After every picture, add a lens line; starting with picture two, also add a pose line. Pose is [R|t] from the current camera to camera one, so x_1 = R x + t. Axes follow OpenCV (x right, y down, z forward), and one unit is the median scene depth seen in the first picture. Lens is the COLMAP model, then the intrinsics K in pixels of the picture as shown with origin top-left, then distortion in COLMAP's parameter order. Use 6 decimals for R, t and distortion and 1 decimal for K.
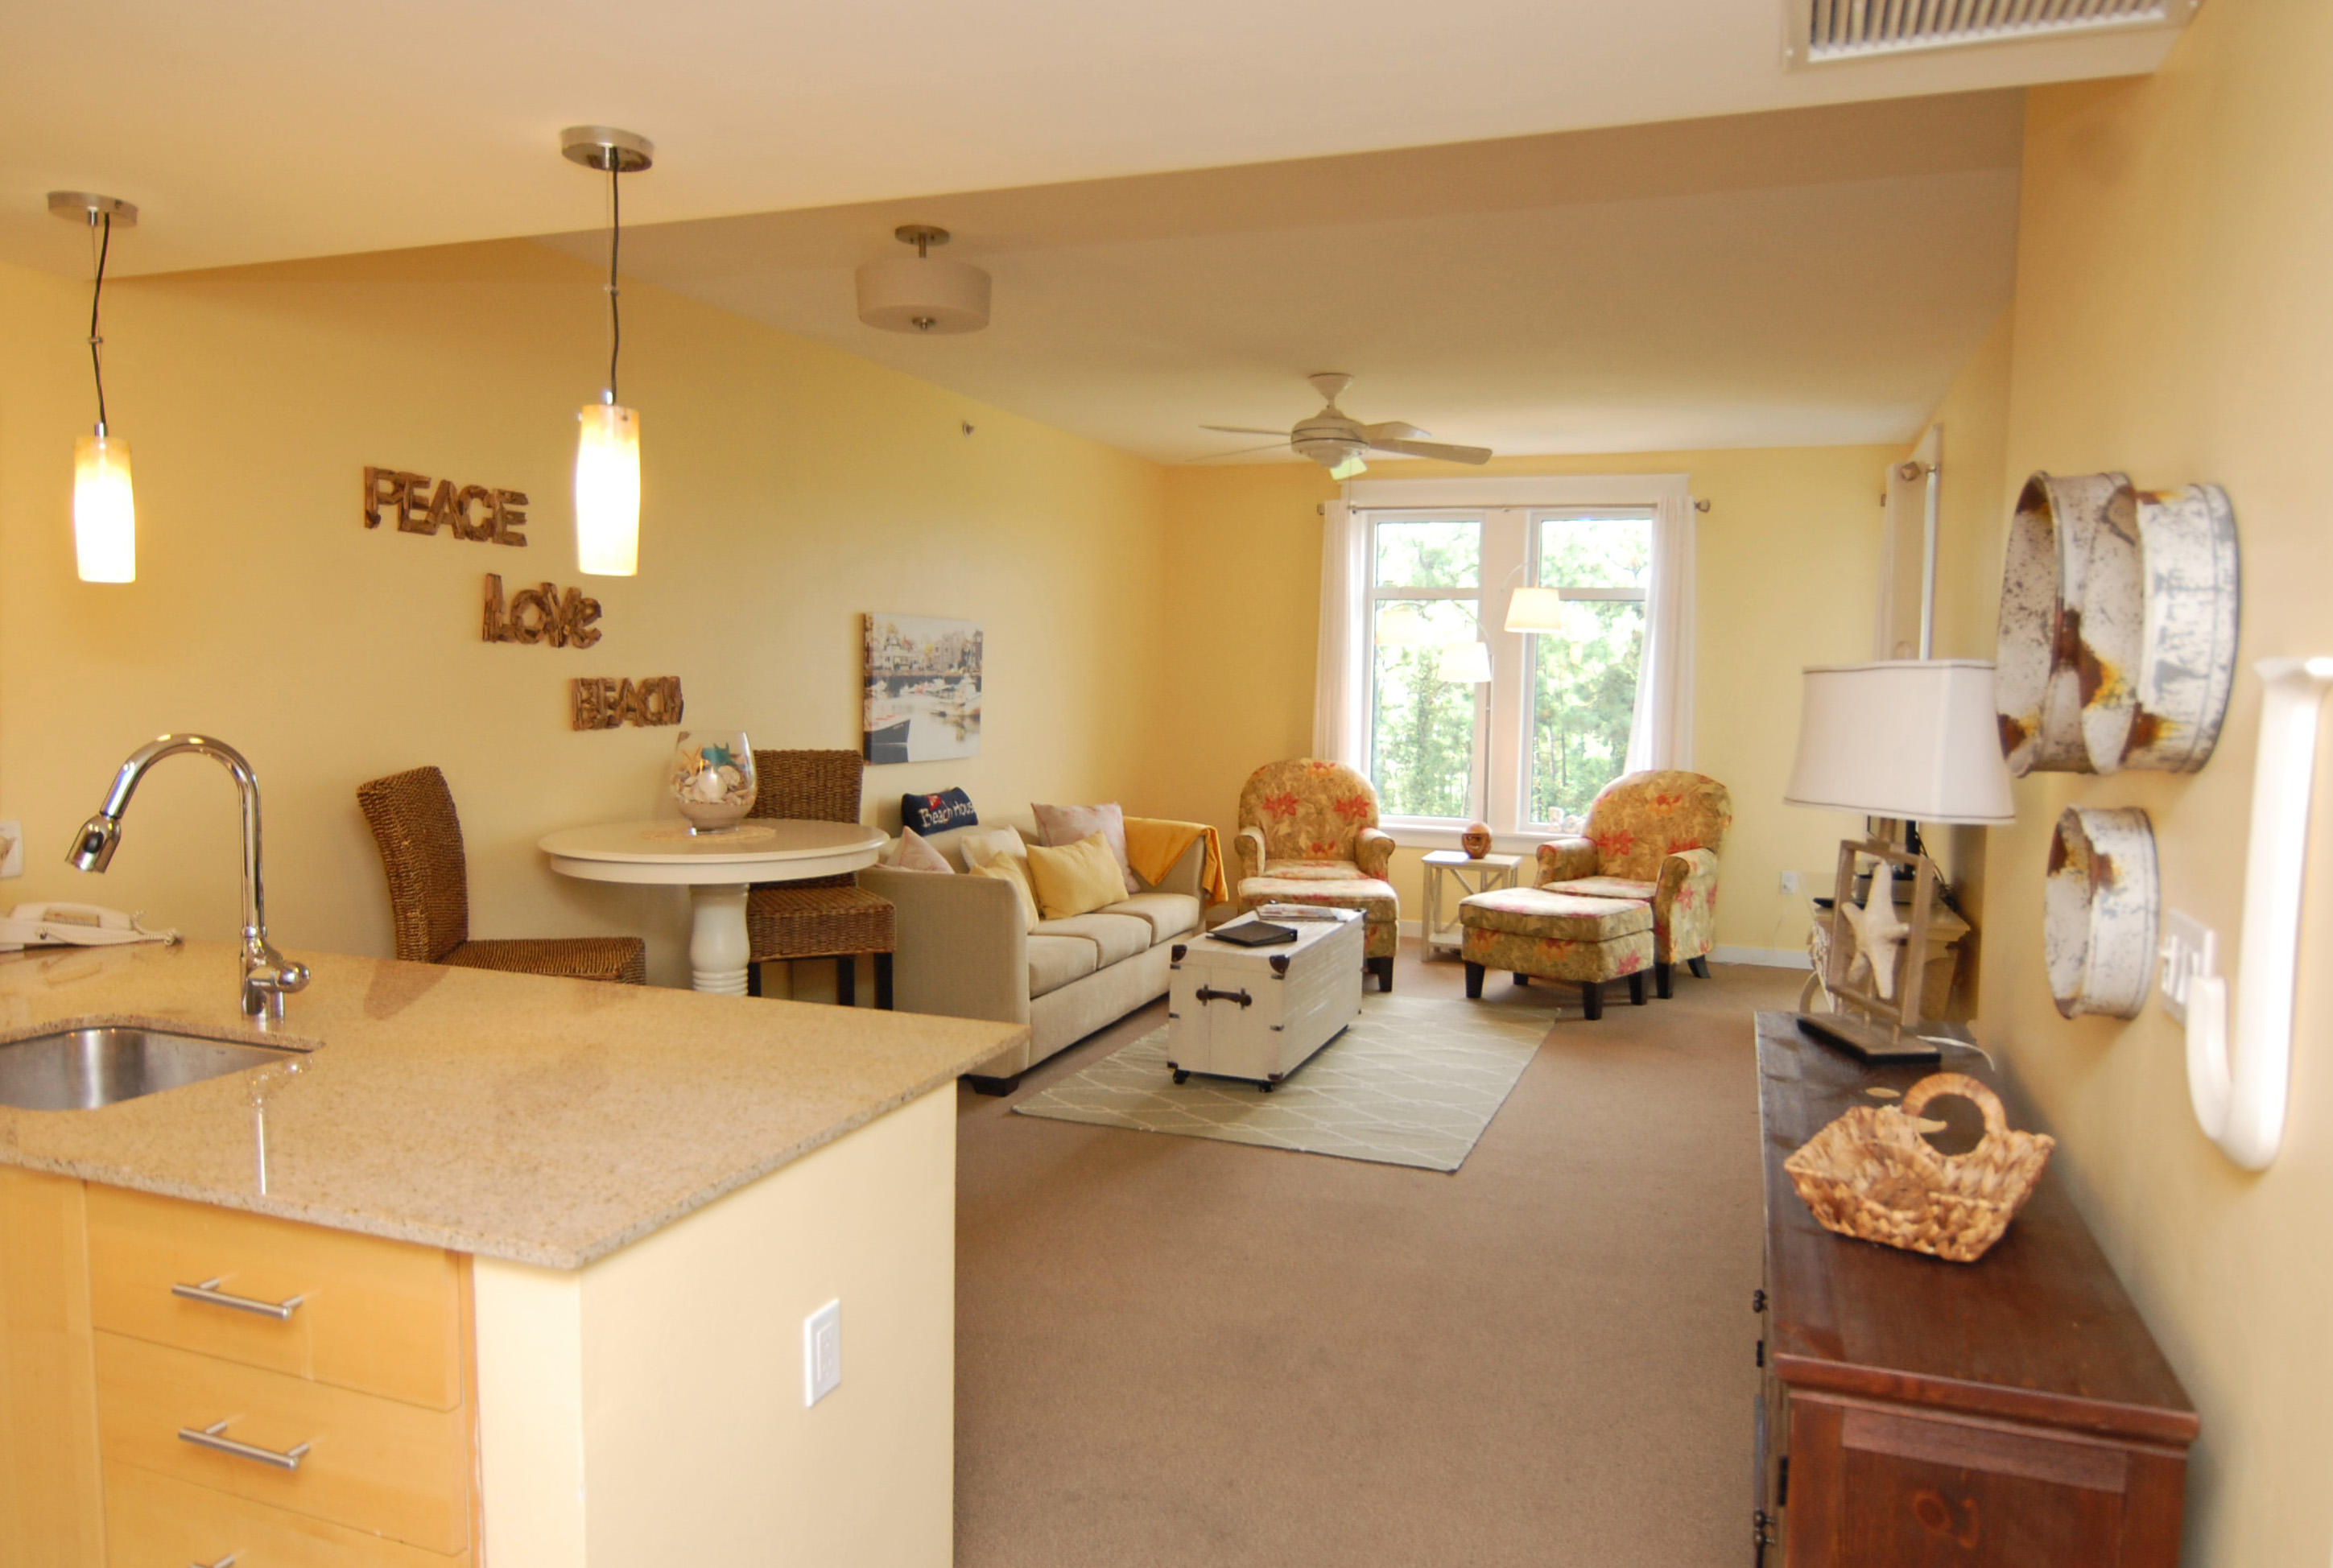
lens RADIAL K [[1537.6, 0, 1197.8], [0, 1537.6, 781.3], [0, 0, 1]] dist [-0.000310, 0.000173]
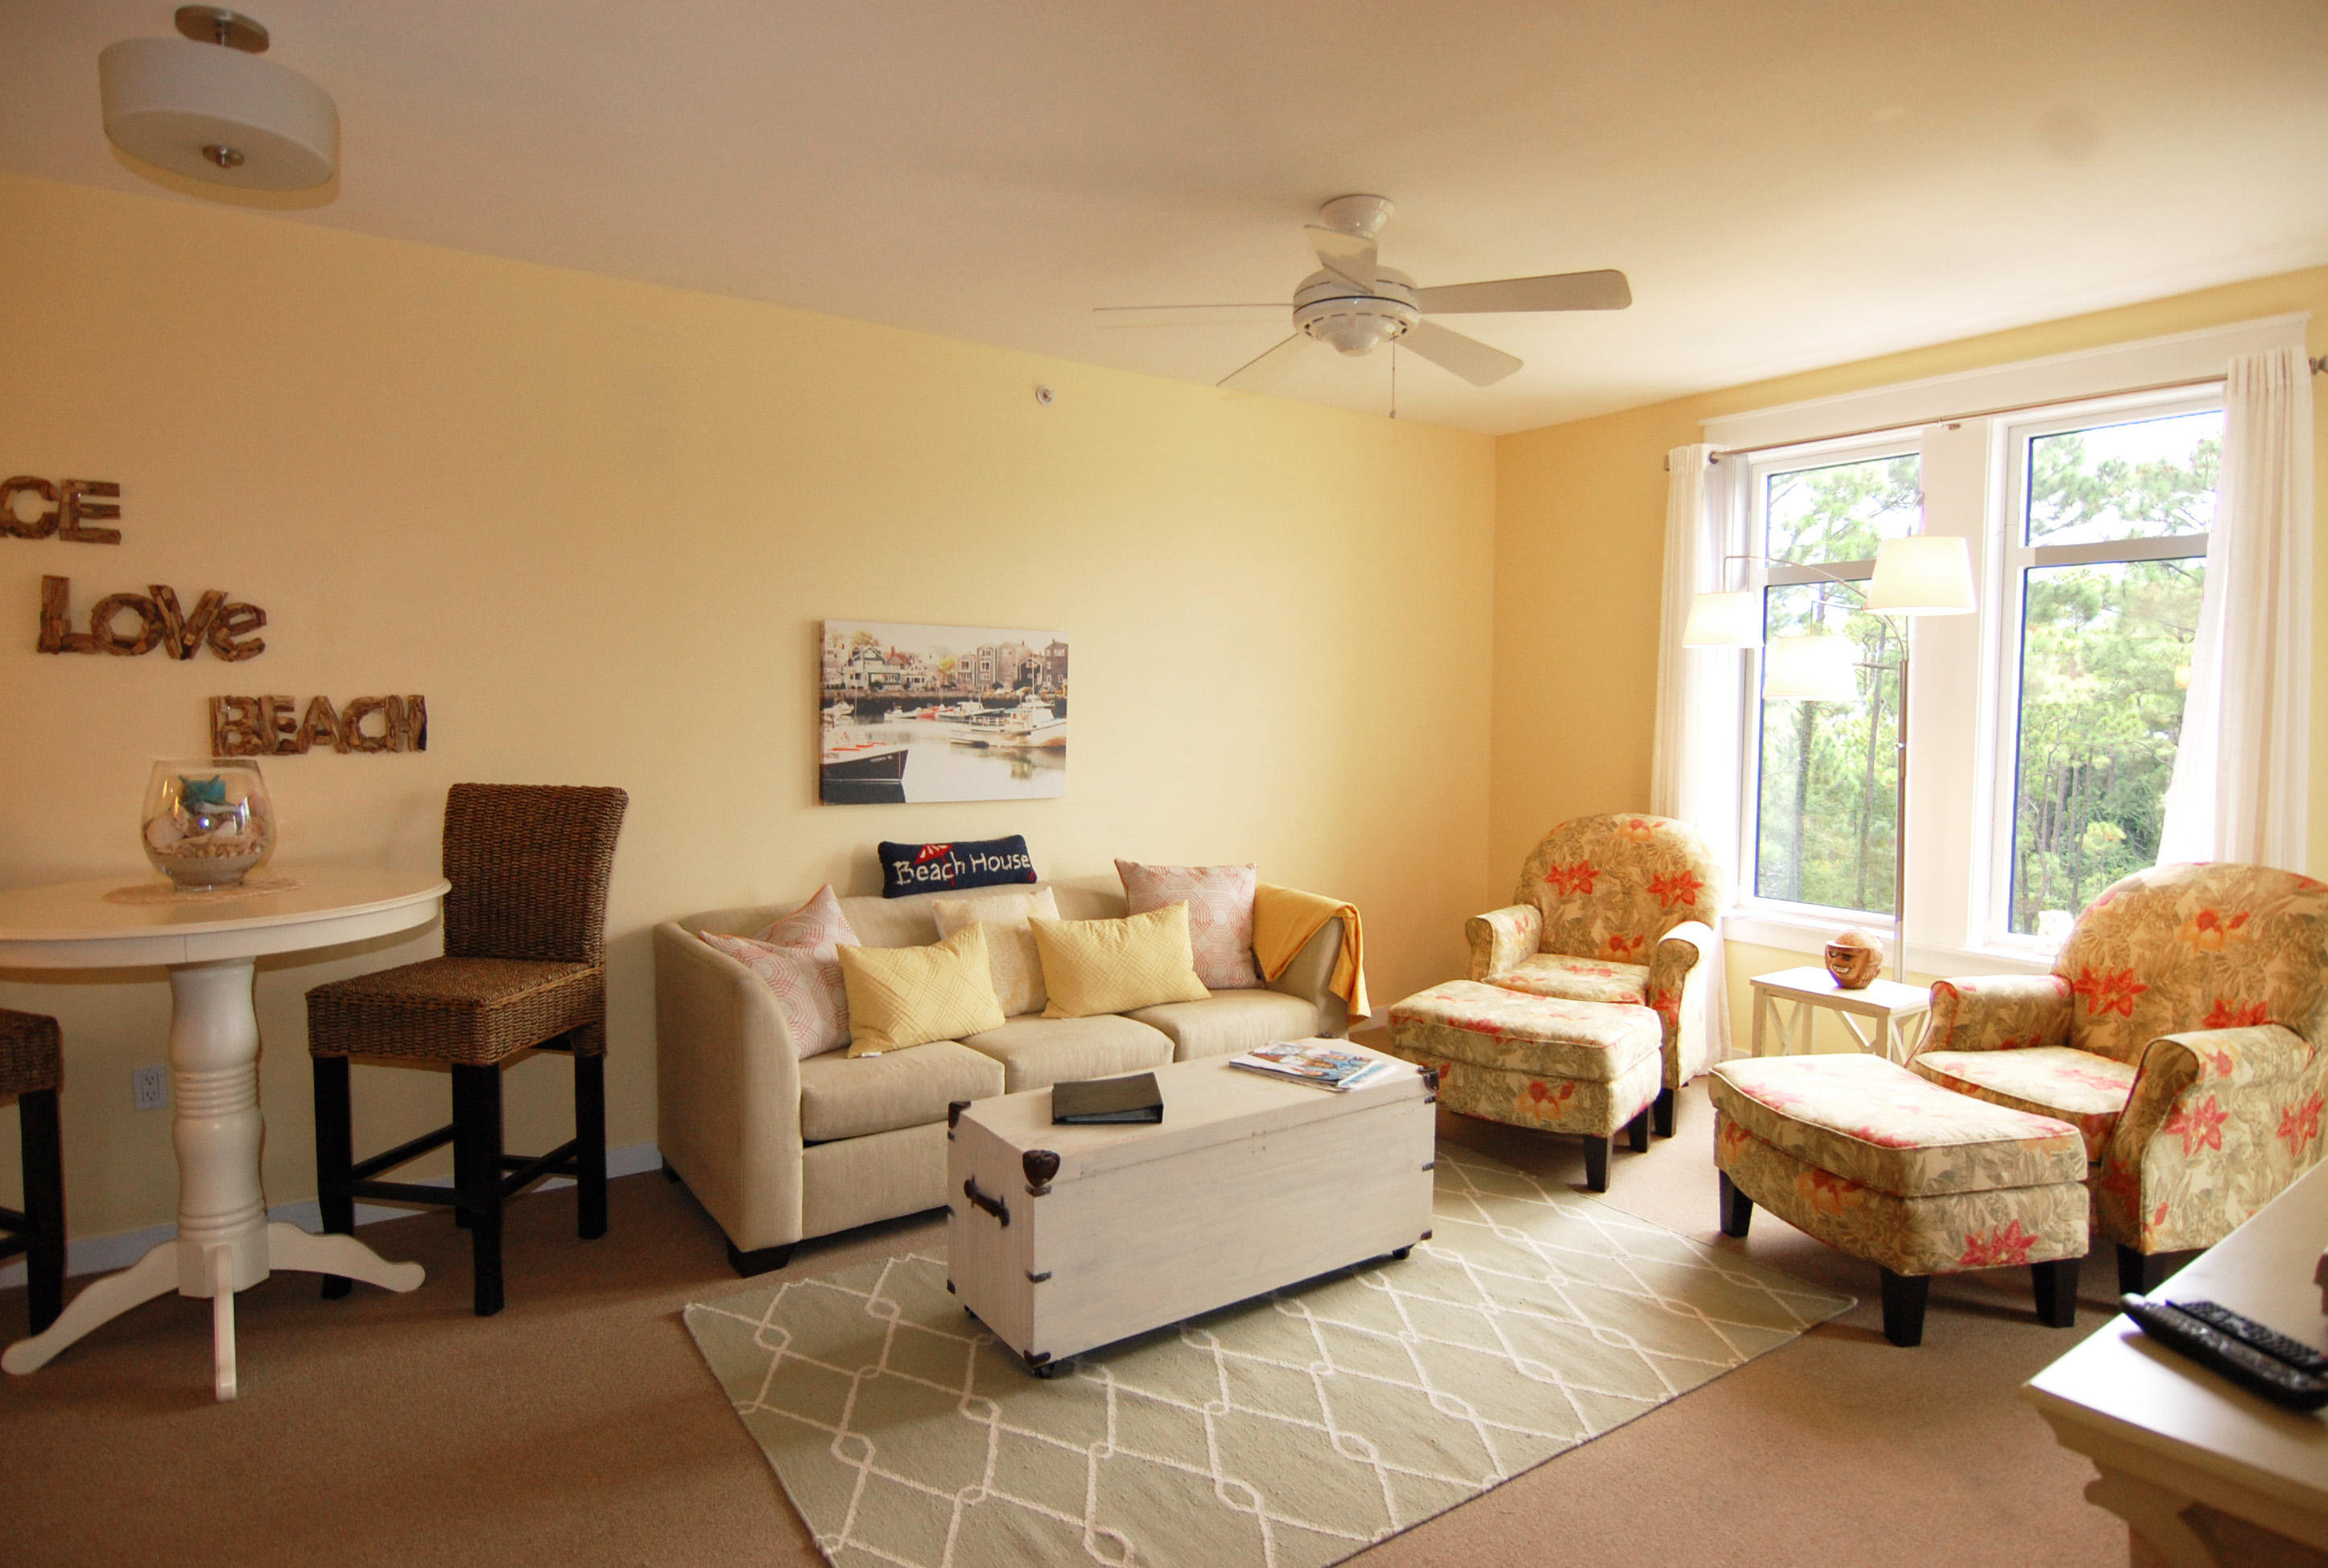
lens RADIAL K [[1282.3, 0, 1165.8], [0, 1282.3, 763.9], [0, 0, 1]] dist [0.002355, -0.019927]
pose [[0.814873, 0.017876, -0.579364, 0.322224], [-0.035809, 0.999168, -0.019537, -0.025003], [0.578533, 0.036667, 0.814834, 0.531102]]
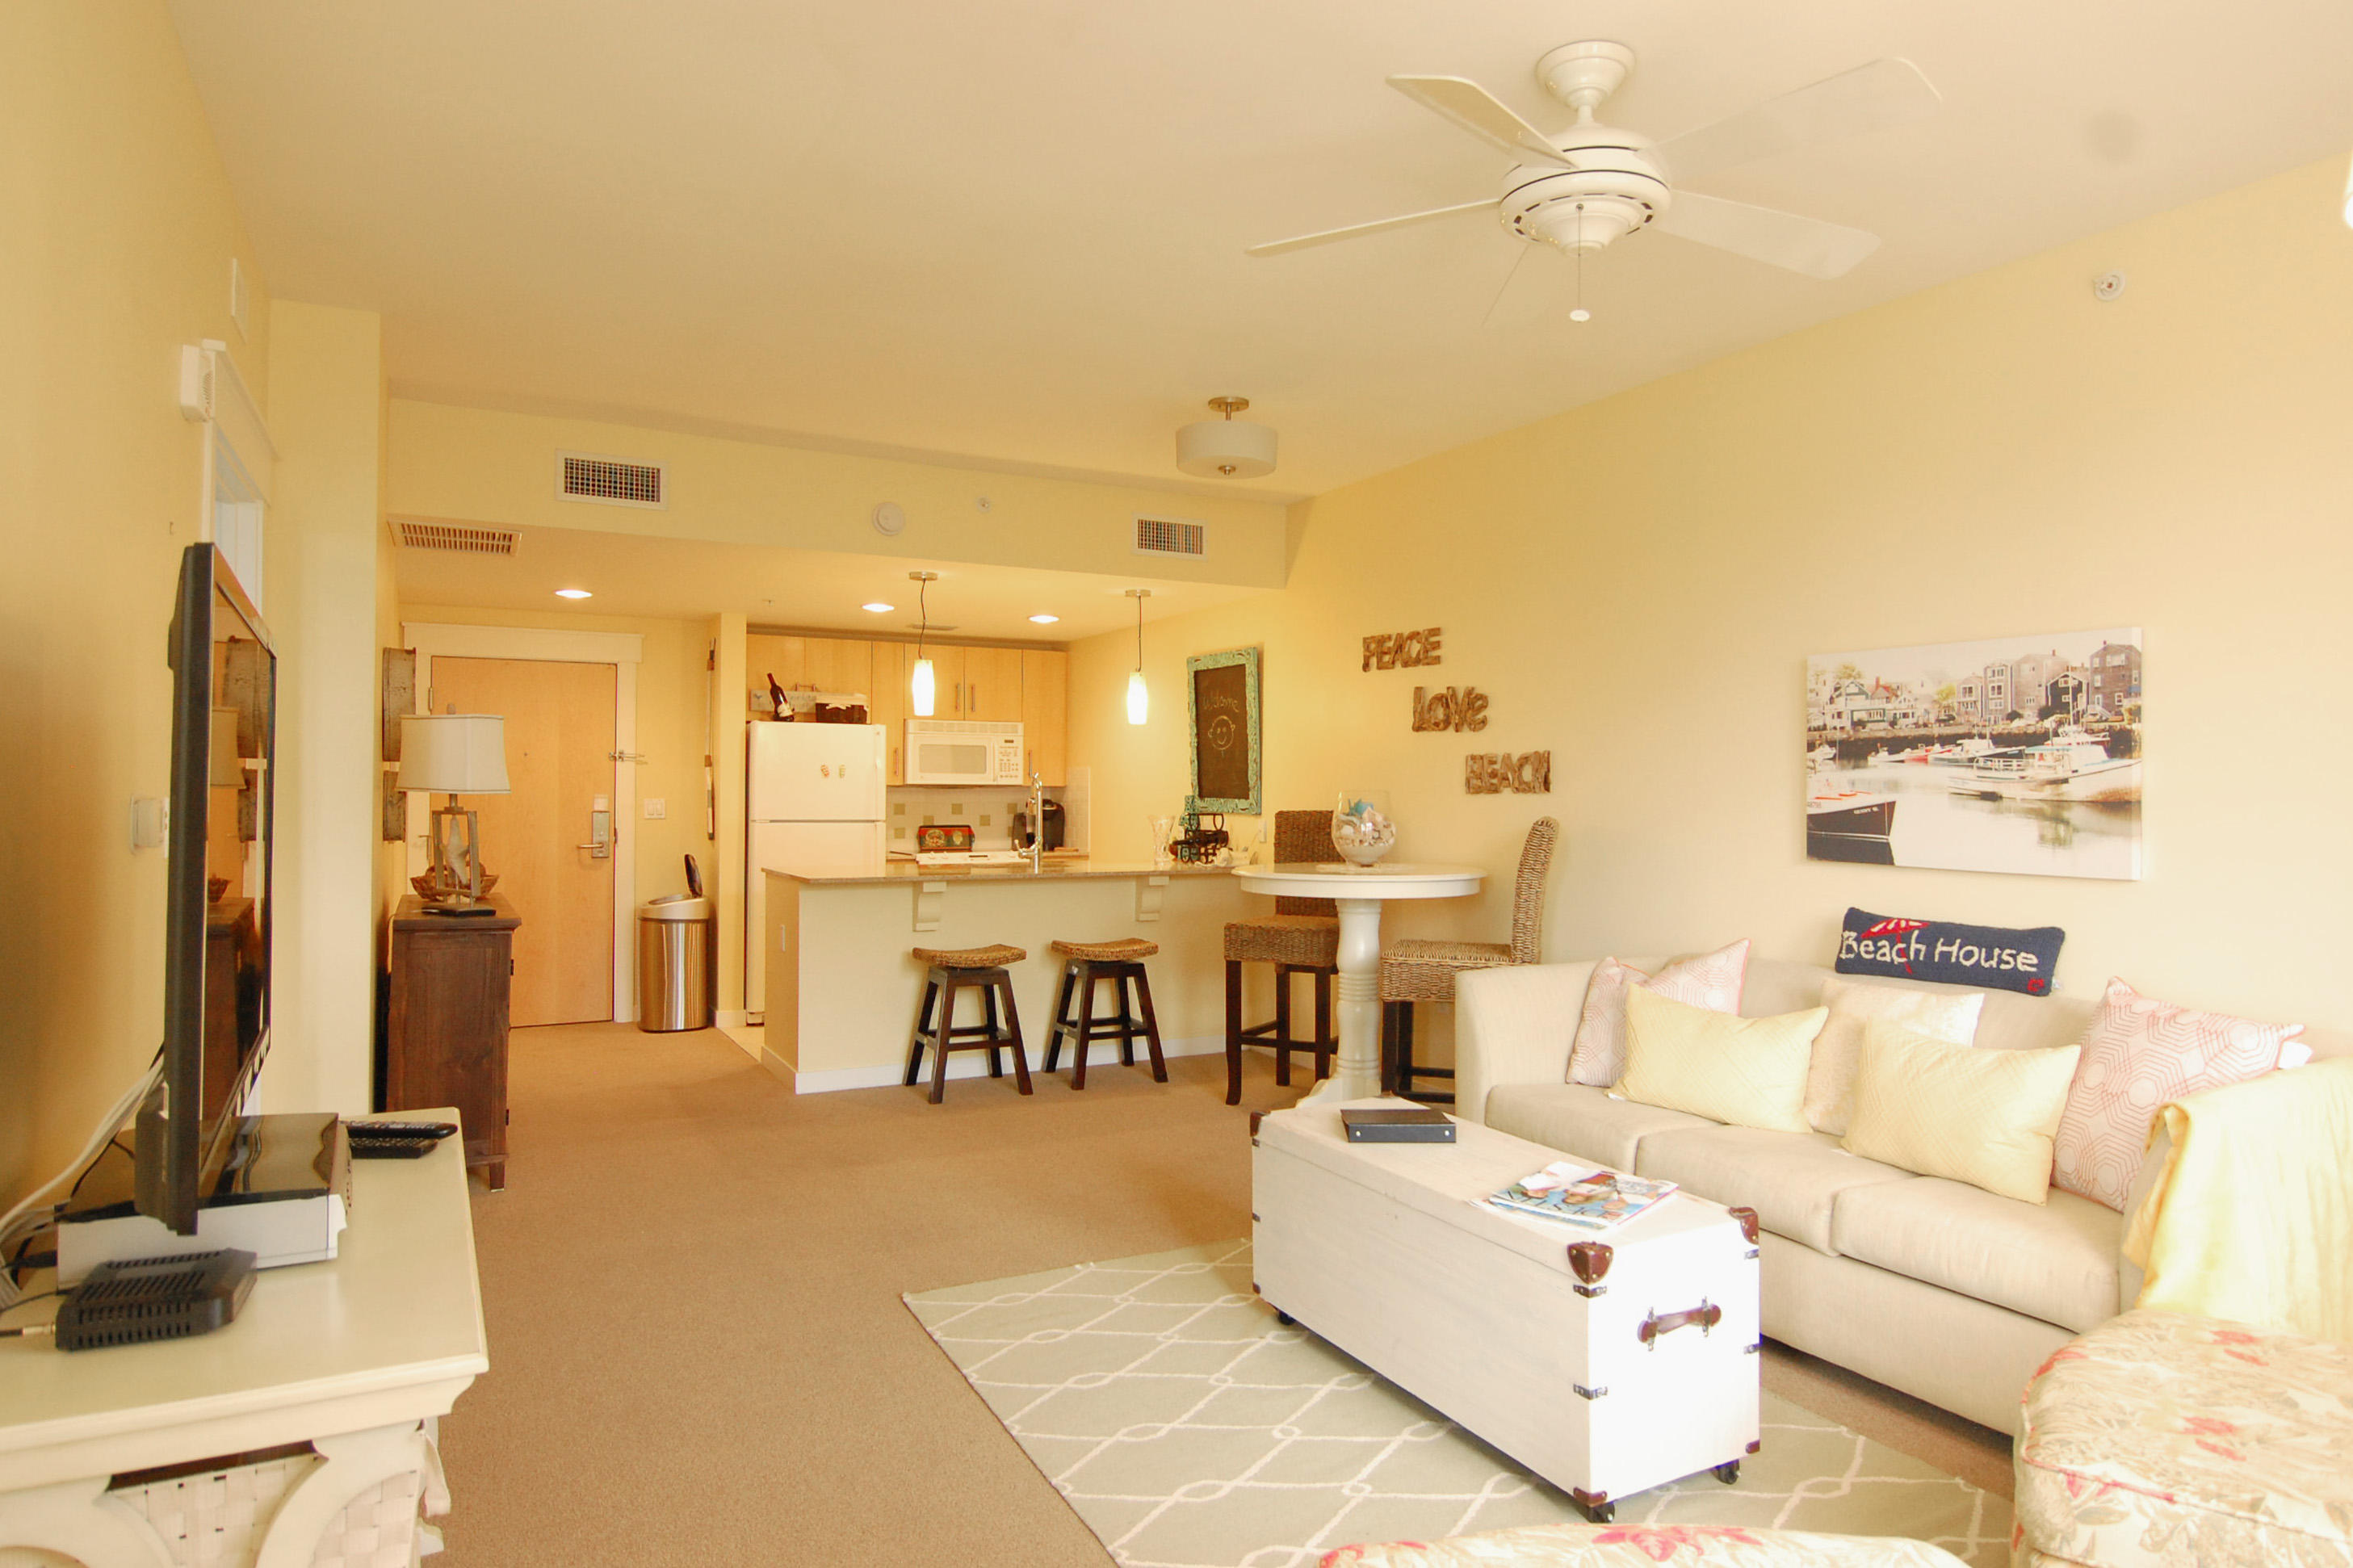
lens RADIAL K [[1388.8, 0, 1212.4], [0, 1388.8, 774.0], [0, 0, 1]] dist [-0.002671, -0.000722]
pose [[-0.661498, -0.030326, -0.749334, 0.466816], [-0.071501, 0.997181, 0.022763, -0.045095], [0.746531, 0.068636, -0.661801, 1.189565]]
